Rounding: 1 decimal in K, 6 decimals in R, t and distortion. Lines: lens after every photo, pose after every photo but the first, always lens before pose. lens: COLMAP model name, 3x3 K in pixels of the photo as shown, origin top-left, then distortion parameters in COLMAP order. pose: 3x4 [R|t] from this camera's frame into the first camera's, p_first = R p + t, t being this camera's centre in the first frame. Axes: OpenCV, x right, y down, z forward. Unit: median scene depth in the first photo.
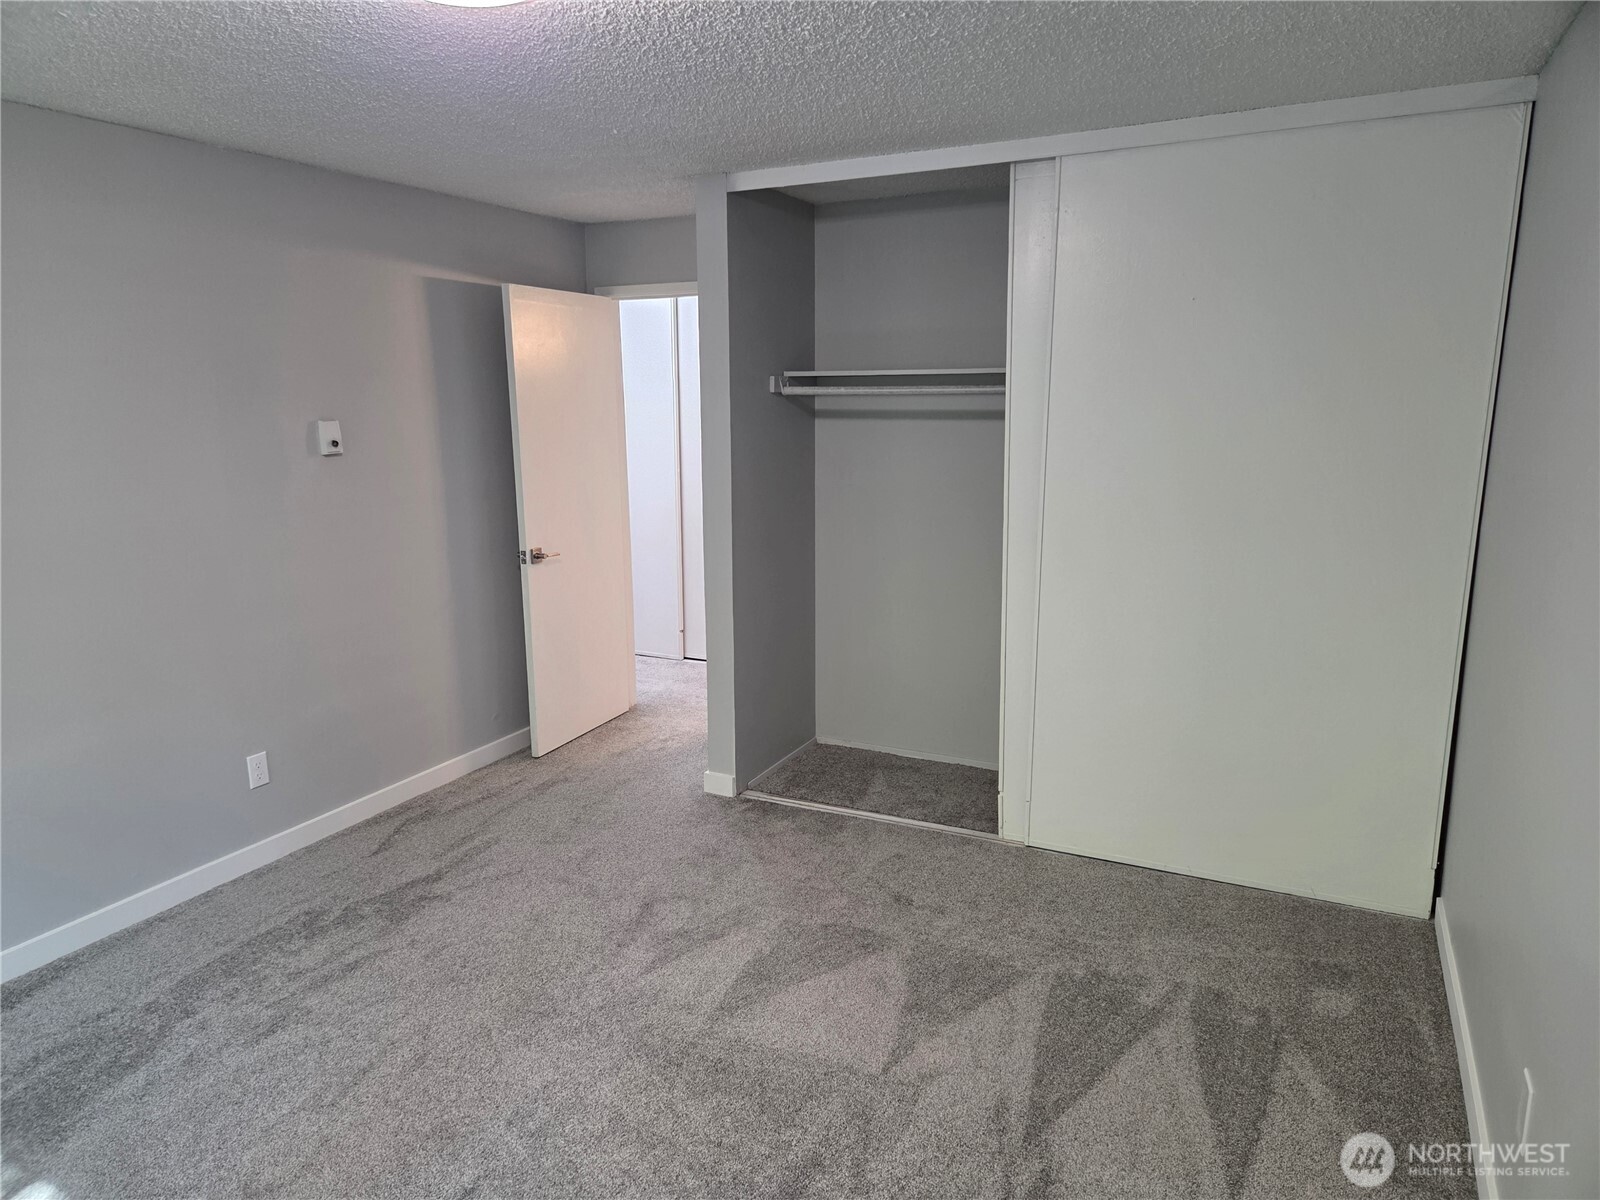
lens RADIAL K [[1080.4, 0, 802.6], [0, 1080.4, 600.9], [0, 0, 1]] dist [0.042558, -0.029871]
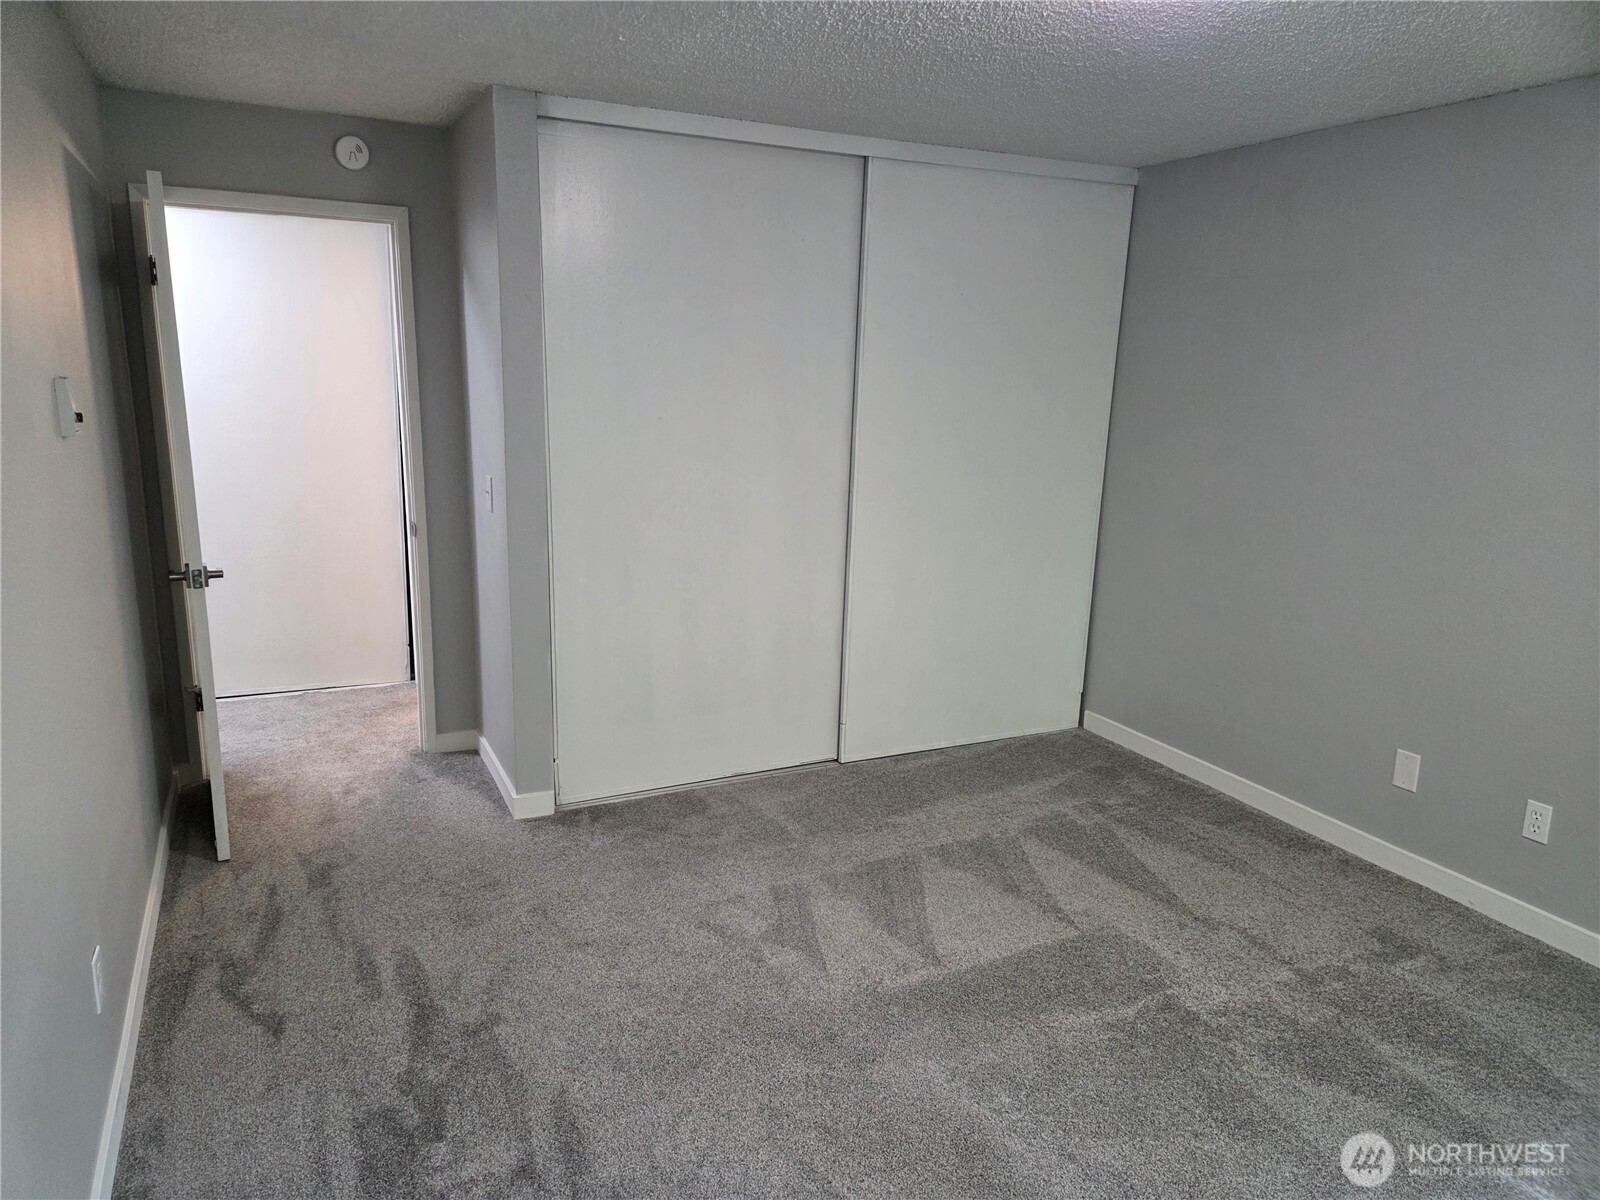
lens RADIAL K [[1080.4, 0, 797.3], [0, 1080.4, 601.8], [0, 0, 1]] dist [0.042558, -0.029871]
pose [[0.625502, -0.155359, 0.764599, -0.807960], [0.121700, 0.987408, 0.101071, -0.078610], [-0.770673, 0.029831, 0.636533, 0.363037]]
